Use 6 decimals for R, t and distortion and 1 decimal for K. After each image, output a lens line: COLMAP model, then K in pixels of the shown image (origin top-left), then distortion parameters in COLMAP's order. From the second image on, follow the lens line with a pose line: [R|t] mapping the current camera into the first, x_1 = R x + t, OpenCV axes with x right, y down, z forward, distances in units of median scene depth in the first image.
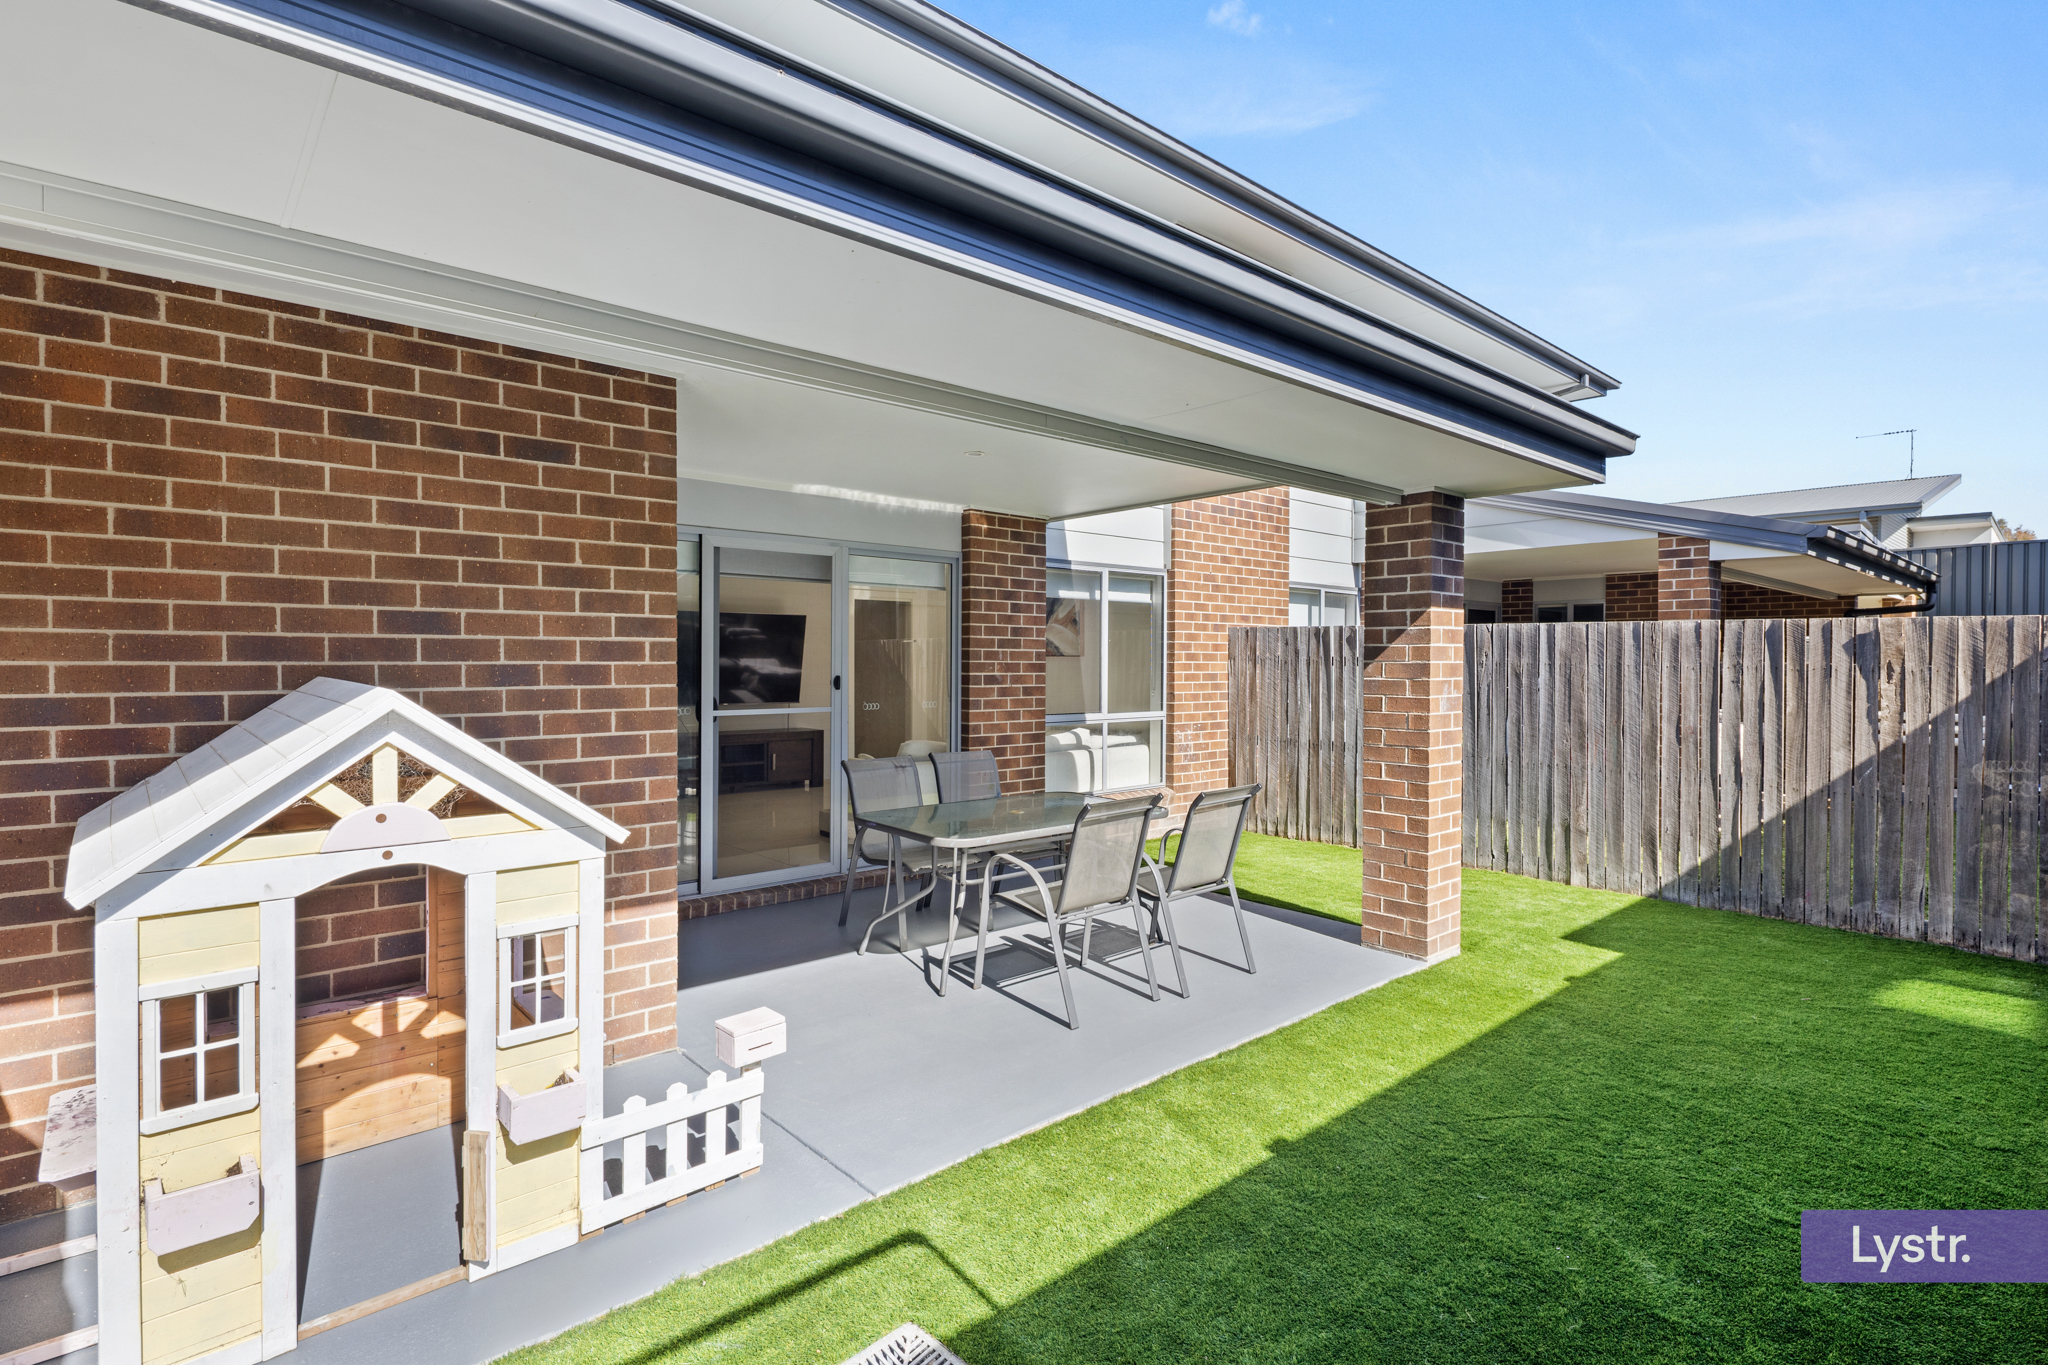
lens RADIAL K [[996.5, 0, 1023.8], [0, 996.5, 671.6], [0, 0, 1]] dist [-0.011879, -0.000155]
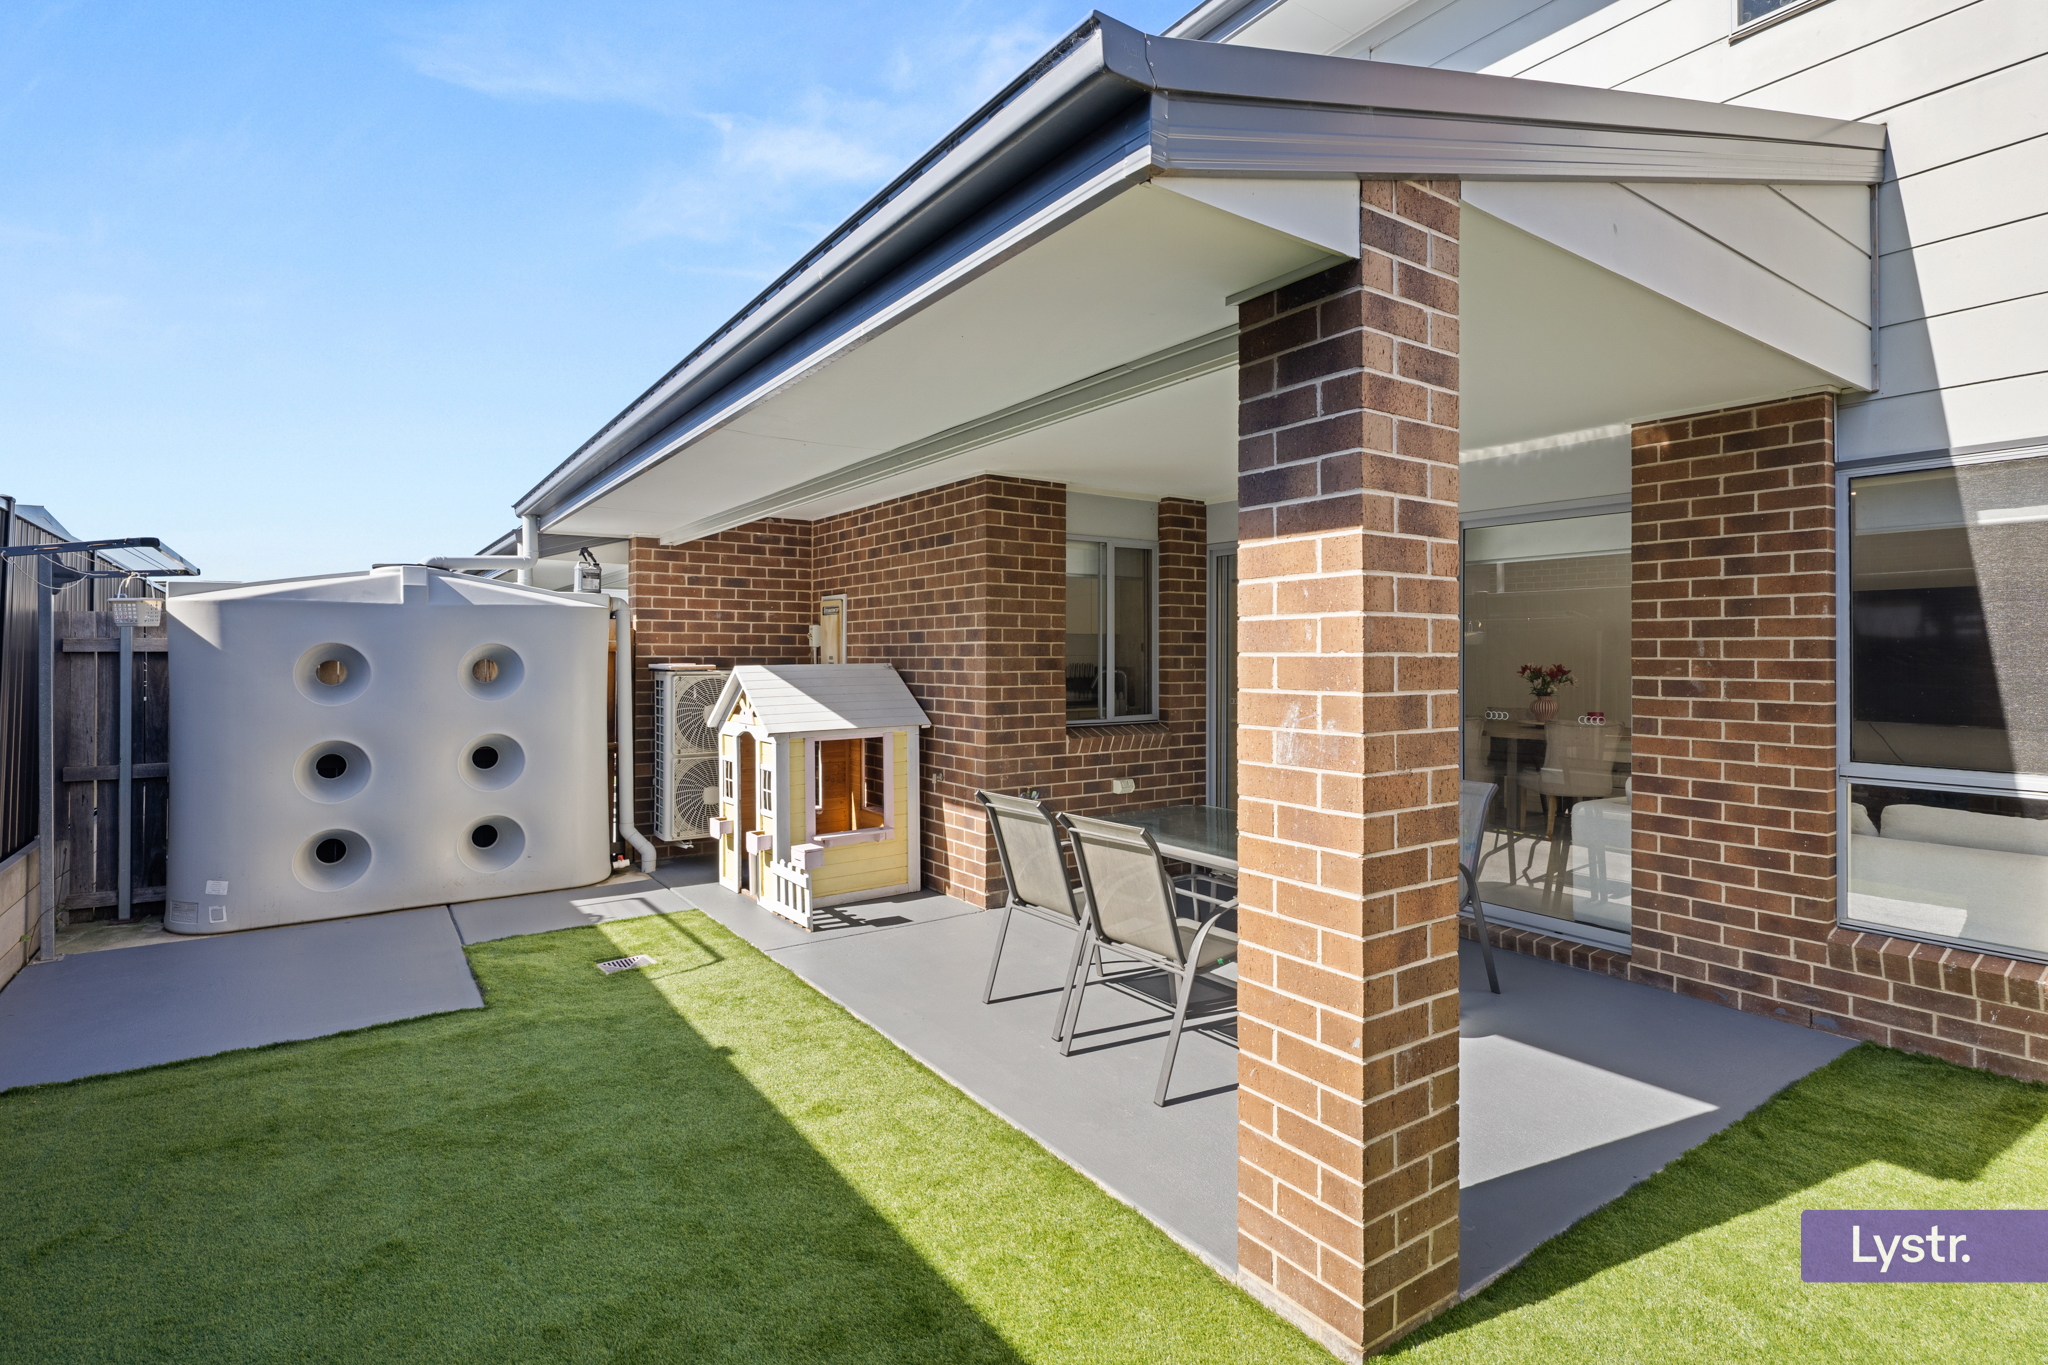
lens RADIAL K [[996.5, 0, 999.0], [0, 996.5, 643.5], [0, 0, 1]] dist [-0.011879, -0.000155]
pose [[-0.139561, -0.002771, -0.990210, 1.205954], [-0.006713, 0.999976, -0.001852, -0.028969], [0.990191, 0.006389, -0.139577, 1.261498]]
